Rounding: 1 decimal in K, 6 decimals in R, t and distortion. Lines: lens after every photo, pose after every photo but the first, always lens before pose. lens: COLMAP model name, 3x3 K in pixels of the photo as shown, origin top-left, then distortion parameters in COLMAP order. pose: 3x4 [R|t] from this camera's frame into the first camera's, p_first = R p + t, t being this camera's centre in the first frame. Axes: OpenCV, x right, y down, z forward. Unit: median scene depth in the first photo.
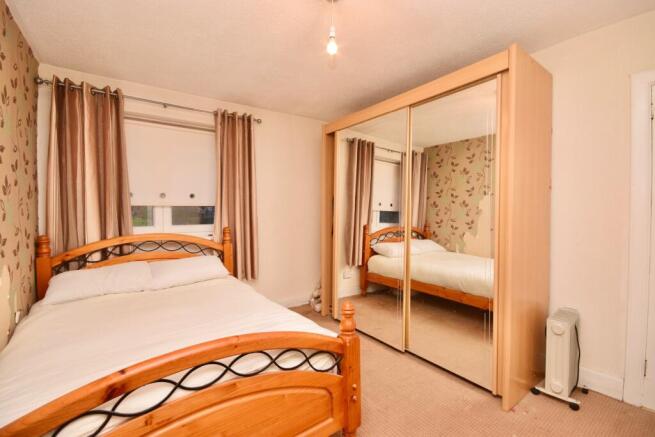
lens RADIAL K [[289.1, 0, 326.9], [0, 289.1, 214.9], [0, 0, 1]] dist [-0.003622, -0.001213]
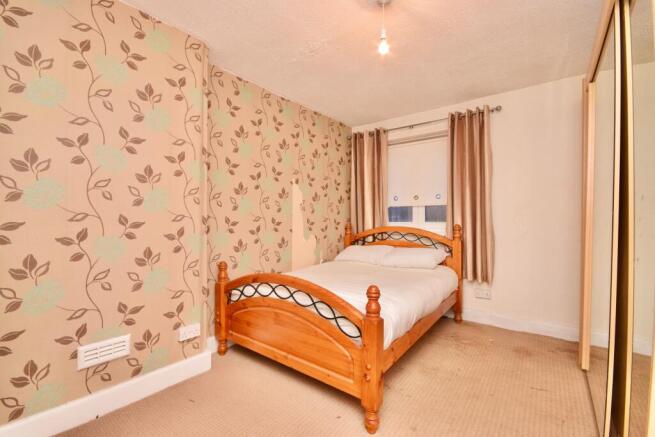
lens RADIAL K [[289.1, 0, 327.1], [0, 289.1, 217.2], [0, 0, 1]] dist [-0.003622, -0.001213]
pose [[0.283705, 0.007248, -0.958884, 0.593713], [-0.018970, 0.999818, 0.001945, 0.026226], [0.958724, 0.017638, 0.283791, 0.302229]]
